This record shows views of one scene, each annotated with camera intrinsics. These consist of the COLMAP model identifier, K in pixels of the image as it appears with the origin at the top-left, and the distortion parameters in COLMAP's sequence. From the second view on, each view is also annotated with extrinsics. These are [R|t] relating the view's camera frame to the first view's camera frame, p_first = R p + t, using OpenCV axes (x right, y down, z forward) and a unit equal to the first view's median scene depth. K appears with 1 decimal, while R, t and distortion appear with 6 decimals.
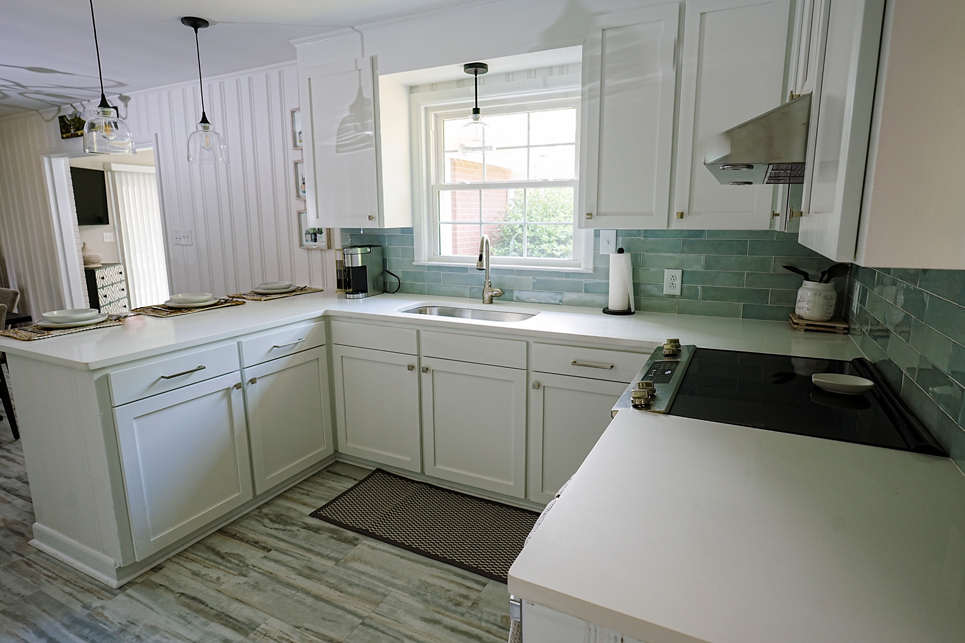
lens RADIAL K [[530.1, 0, 484.0], [0, 530.1, 319.3], [0, 0, 1]] dist [-0.022944, 0.003642]
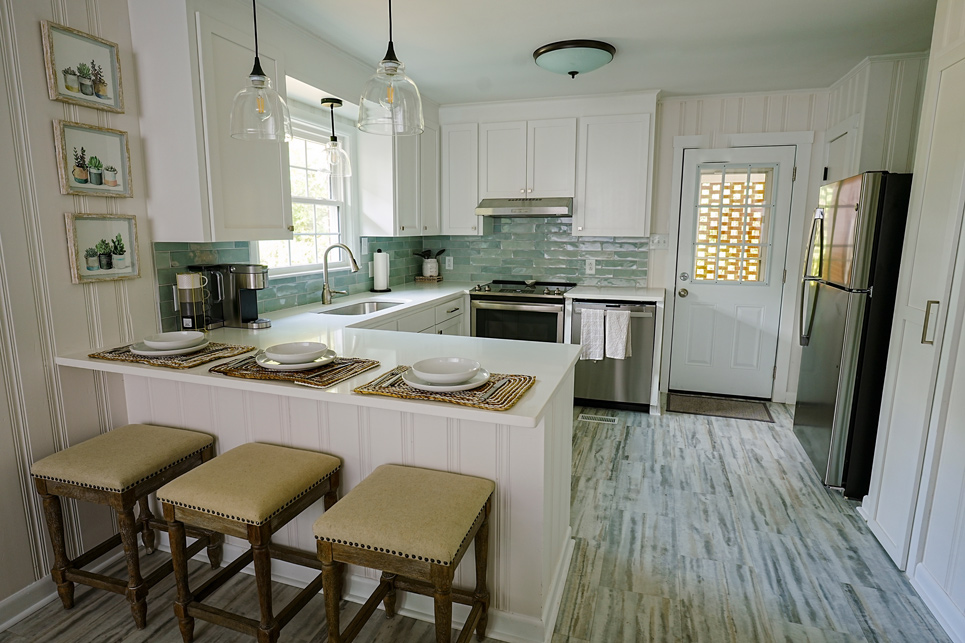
lens RADIAL K [[530.1, 0, 484.0], [0, 530.1, 319.3], [0, 0, 1]] dist [-0.022944, 0.003642]
pose [[-0.154725, -0.164200, 0.974217, -1.276599], [0.176570, 0.965619, 0.190794, -0.172515], [-0.972051, 0.201538, -0.120412, 0.902075]]
